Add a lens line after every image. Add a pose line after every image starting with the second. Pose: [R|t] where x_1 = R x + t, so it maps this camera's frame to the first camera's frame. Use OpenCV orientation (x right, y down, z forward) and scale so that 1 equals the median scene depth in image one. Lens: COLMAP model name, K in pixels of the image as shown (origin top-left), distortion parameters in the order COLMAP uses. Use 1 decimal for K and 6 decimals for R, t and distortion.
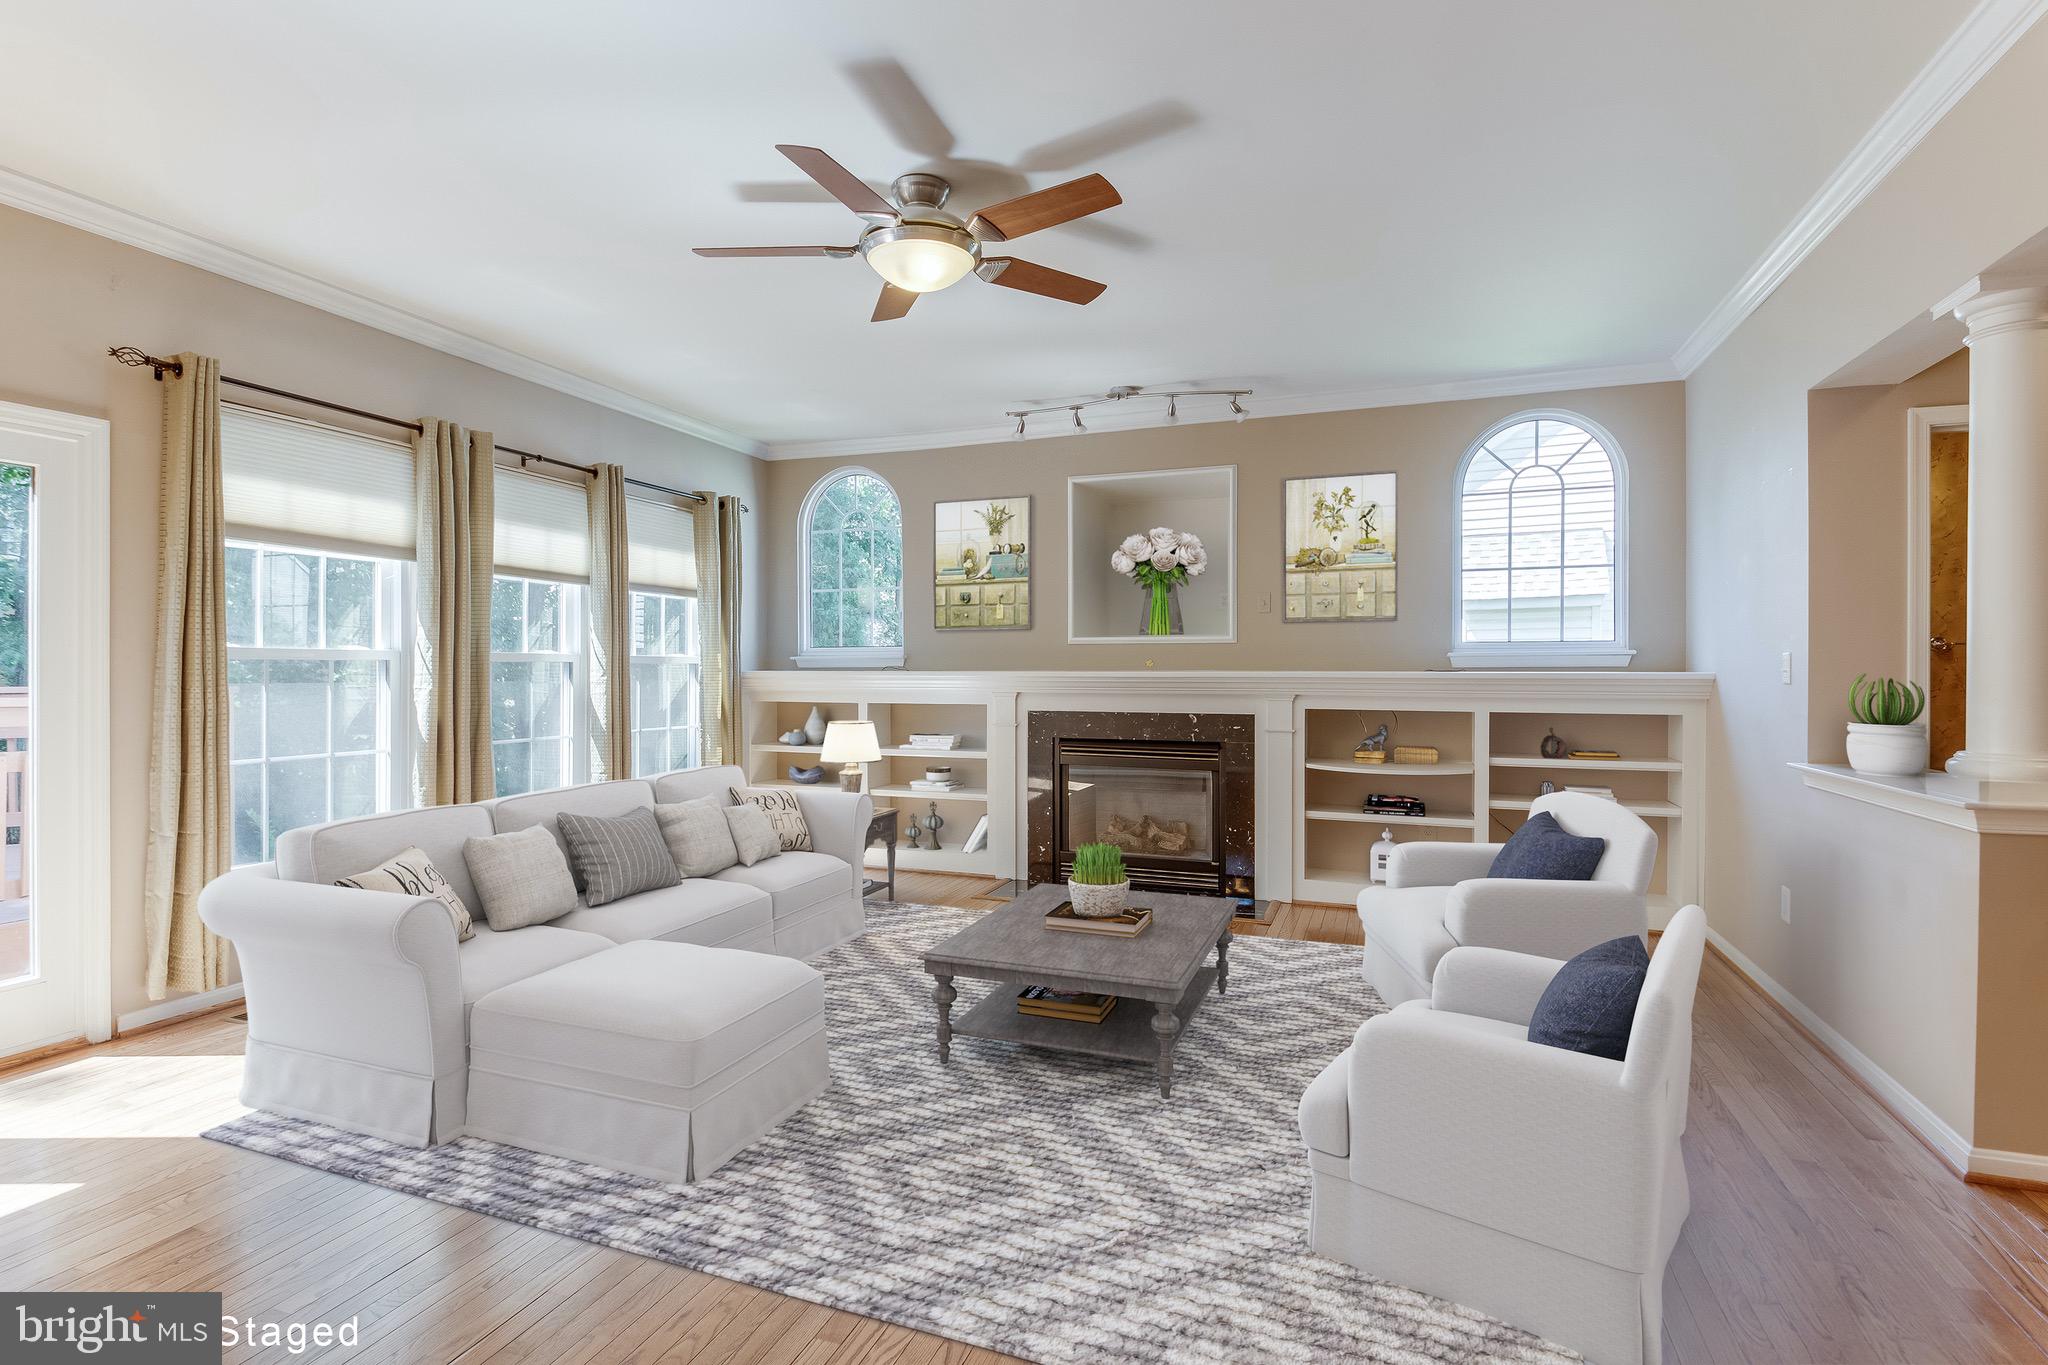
lens RADIAL K [[992.2, 0, 1041.1], [0, 992.2, 678.5], [0, 0, 1]] dist [0.025777, -0.009817]
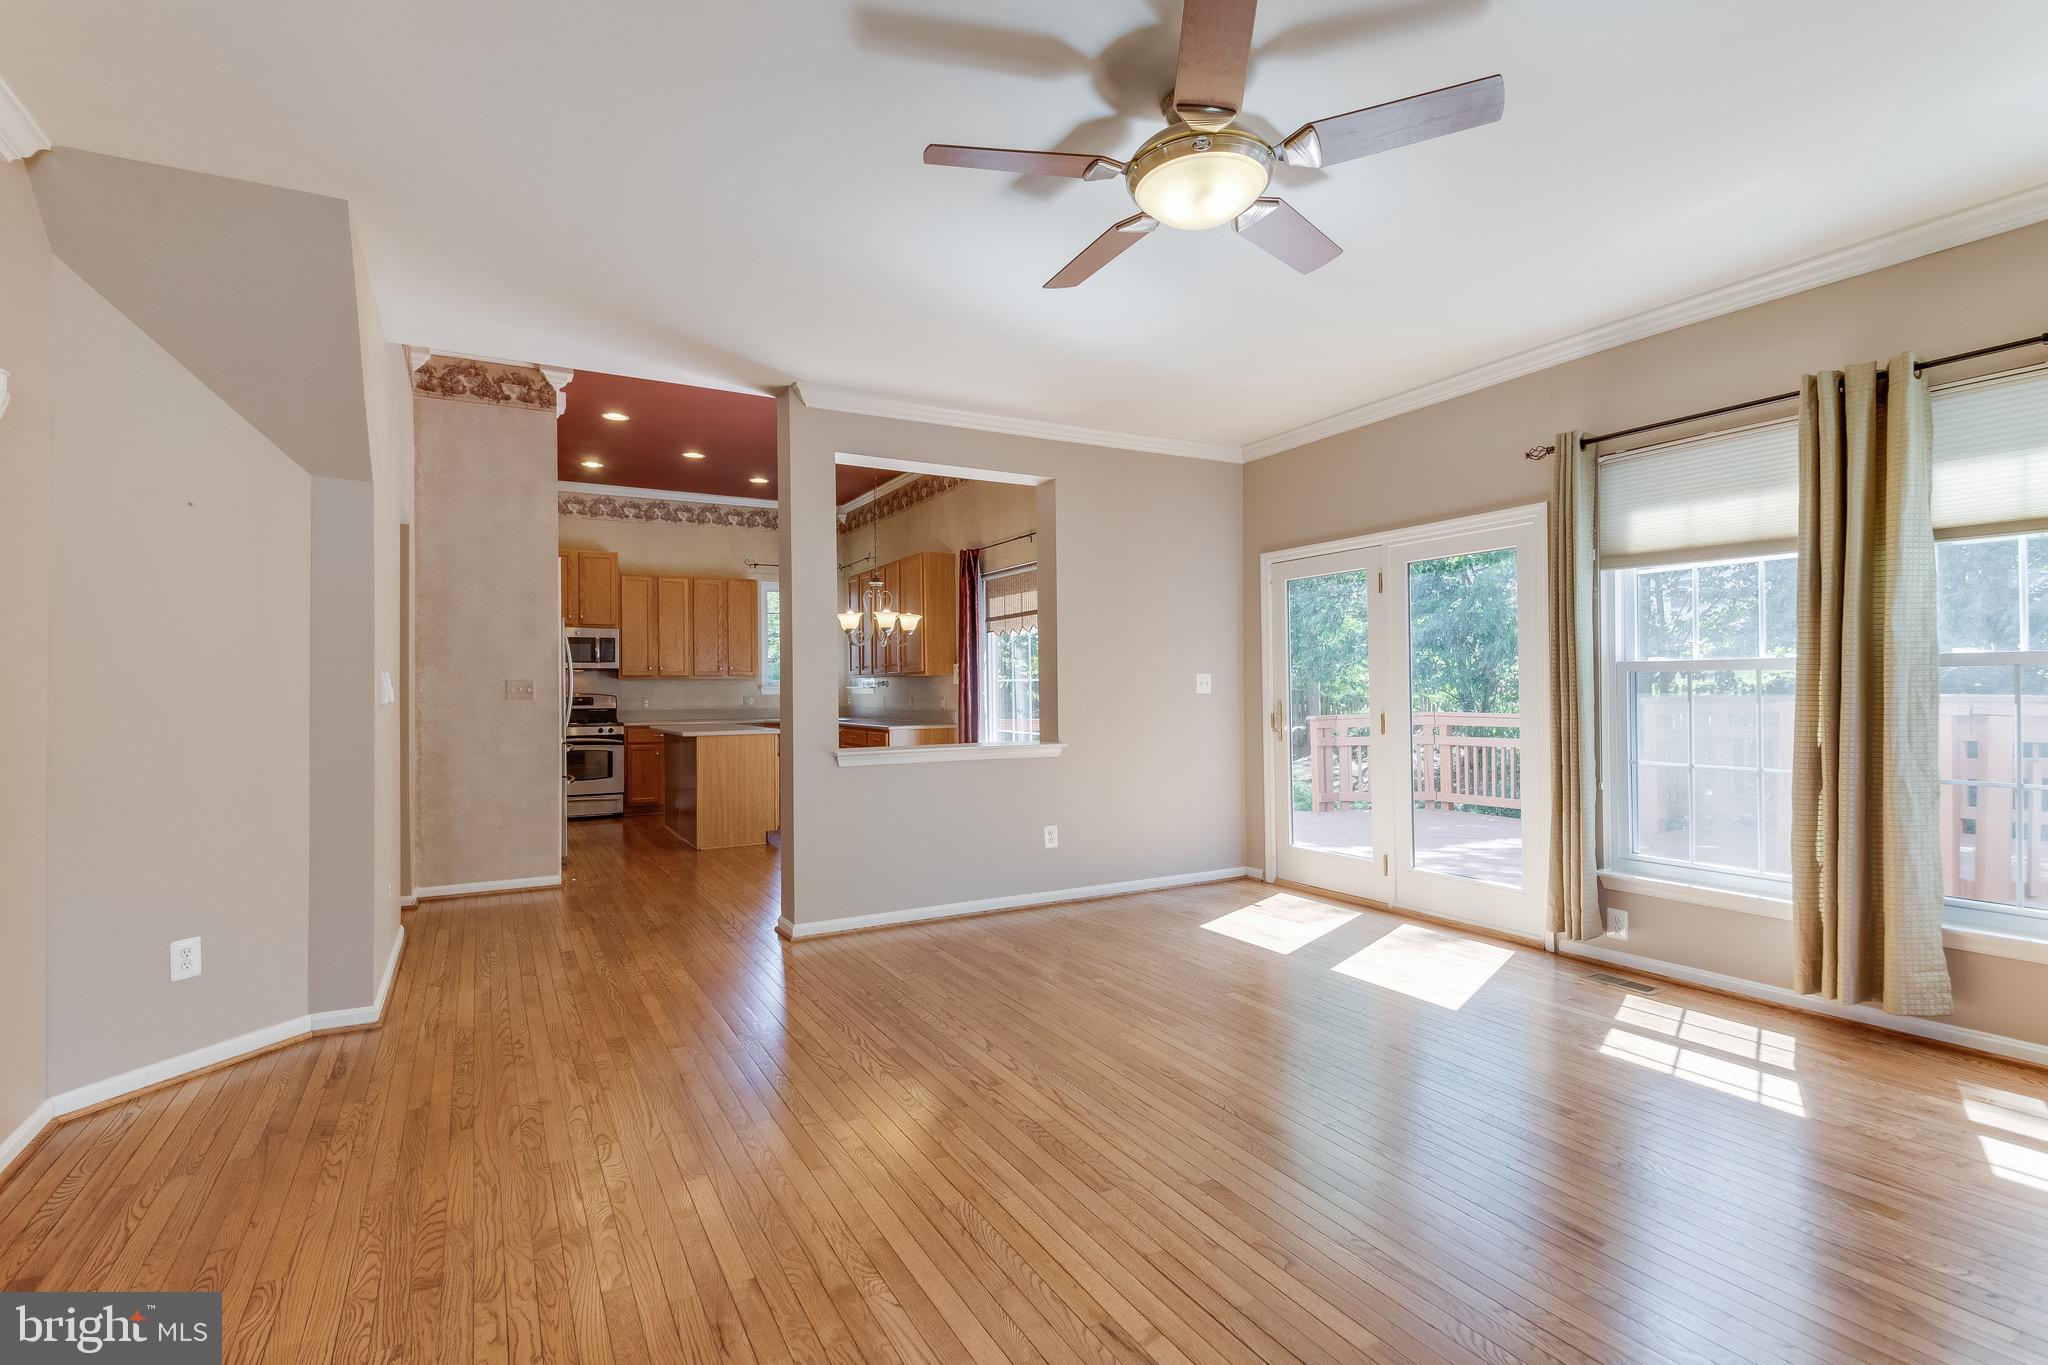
lens RADIAL K [[992.2, 0, 1058.6], [0, 992.2, 684.1], [0, 0, 1]] dist [0.025777, -0.009817]
pose [[-0.642894, 0.004372, -0.765943, 0.348101], [0.006601, 0.999978, 0.000167, -0.007216], [0.765927, -0.004948, -0.642908, 0.860569]]
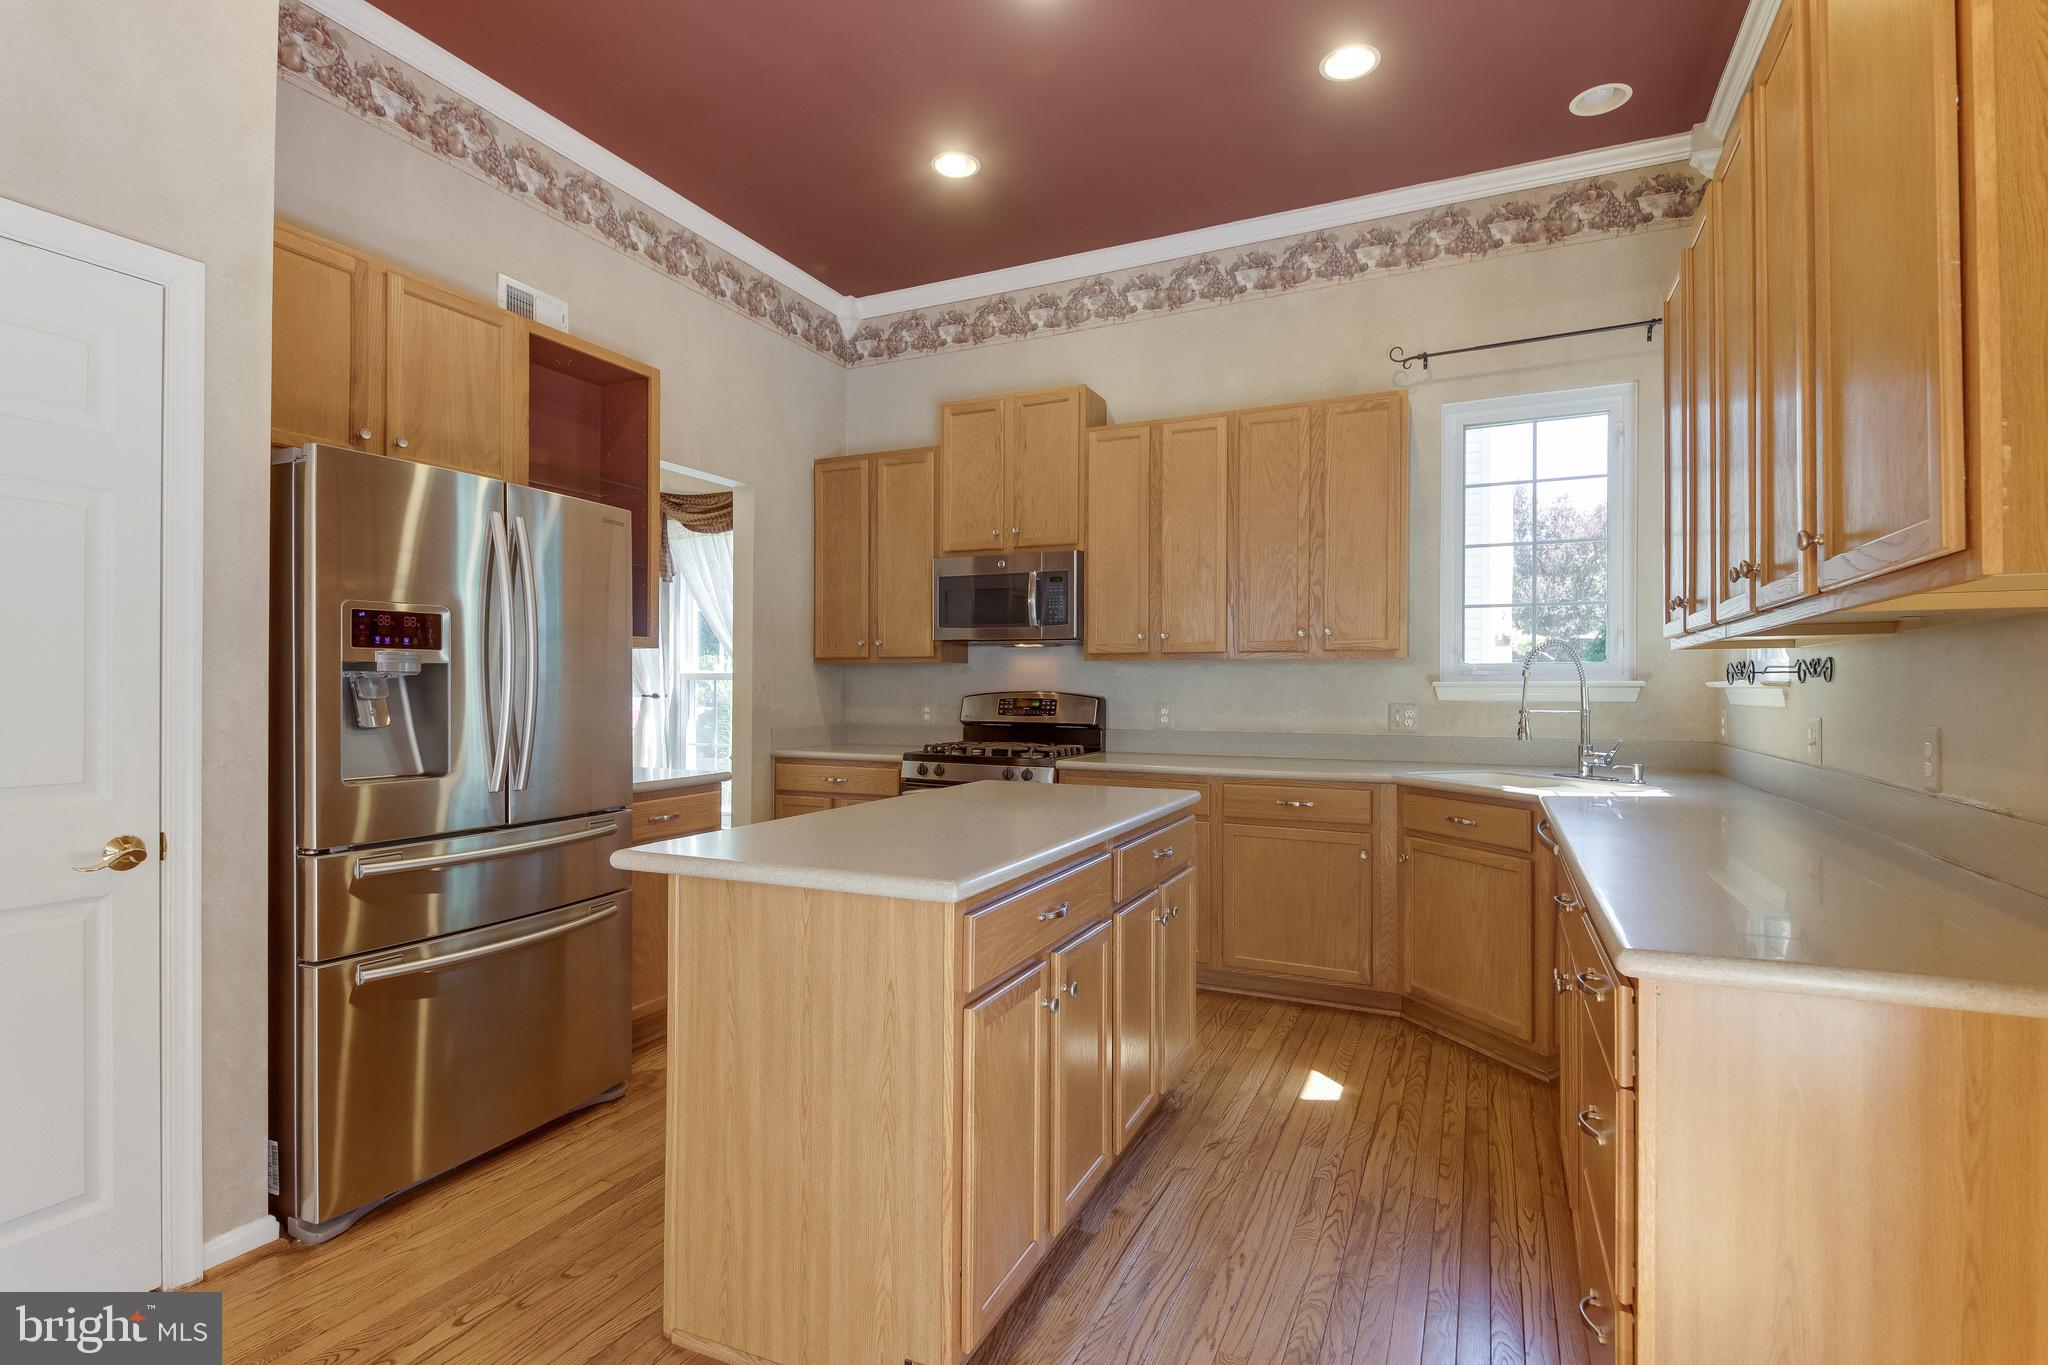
lens RADIAL K [[992.2, 0, 1018.5], [0, 992.2, 680.9], [0, 0, 1]] dist [0.025777, -0.009817]
pose [[-0.996231, 0.001867, 0.086719, -0.568577], [0.001745, 0.999997, -0.001483, -0.003580], [-0.086721, -0.001326, -0.996232, -0.122097]]
